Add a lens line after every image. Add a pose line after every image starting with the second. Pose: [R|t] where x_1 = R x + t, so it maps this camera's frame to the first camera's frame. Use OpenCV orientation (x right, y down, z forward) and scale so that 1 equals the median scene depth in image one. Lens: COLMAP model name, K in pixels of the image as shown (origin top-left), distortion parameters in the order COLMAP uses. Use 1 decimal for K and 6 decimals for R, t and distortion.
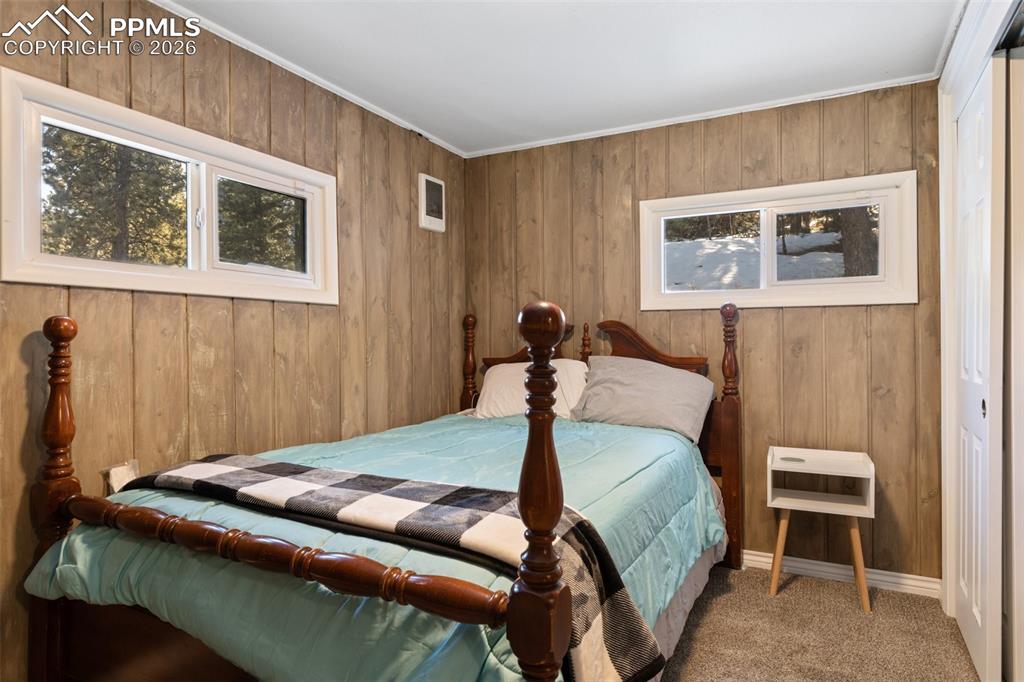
lens RADIAL K [[591.8, 0, 514.4], [0, 591.8, 347.0], [0, 0, 1]] dist [-0.004539, 0.000264]
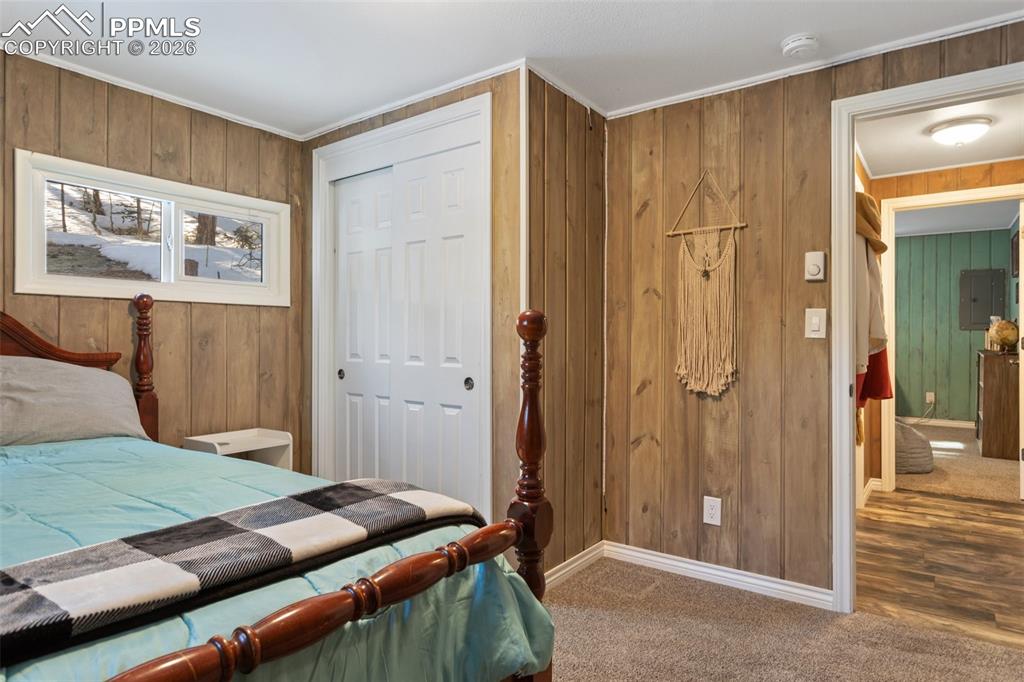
lens RADIAL K [[605.6, 0, 512.0], [0, 605.6, 341.0], [0, 0, 1]] dist [0.005569, 0.000550]
pose [[0.138037, -0.004361, 0.990418, -0.531504], [0.001066, 0.999990, 0.004255, -0.003296], [-0.990427, 0.000469, 0.138040, 0.299052]]
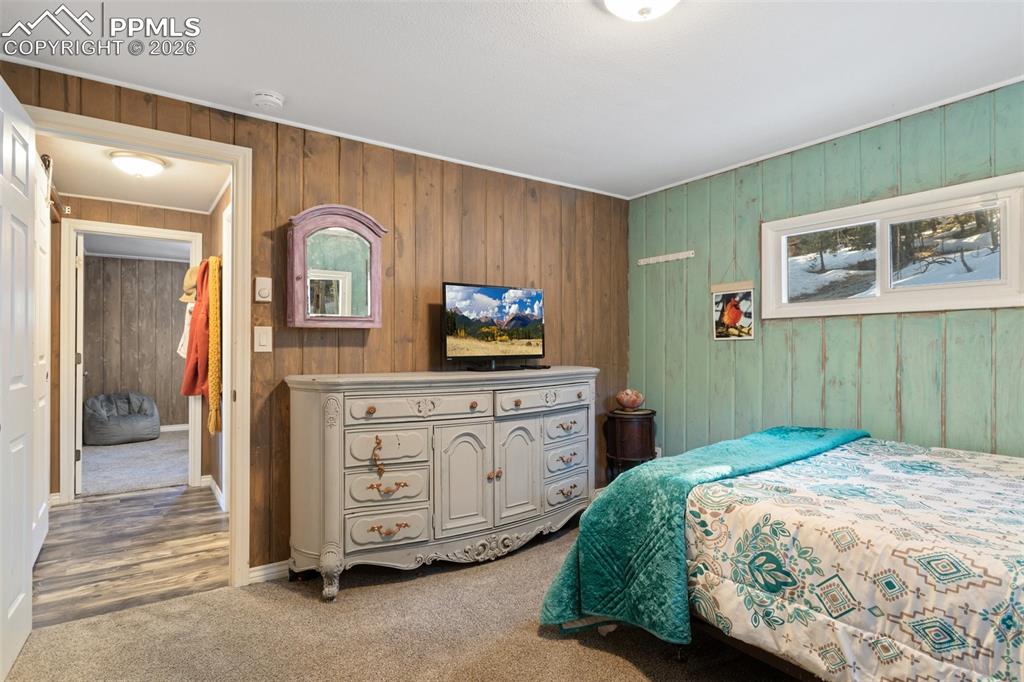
lens RADIAL K [[522.0, 0, 510.7], [0, 522.0, 325.9], [0, 0, 1]] dist [-0.003740, -0.000658]
pose [[0.893281, -0.022813, -0.448920, 0.254555], [0.002065, 0.998909, -0.046651, -0.003497], [0.449495, 0.040745, 0.892353, -0.123254]]
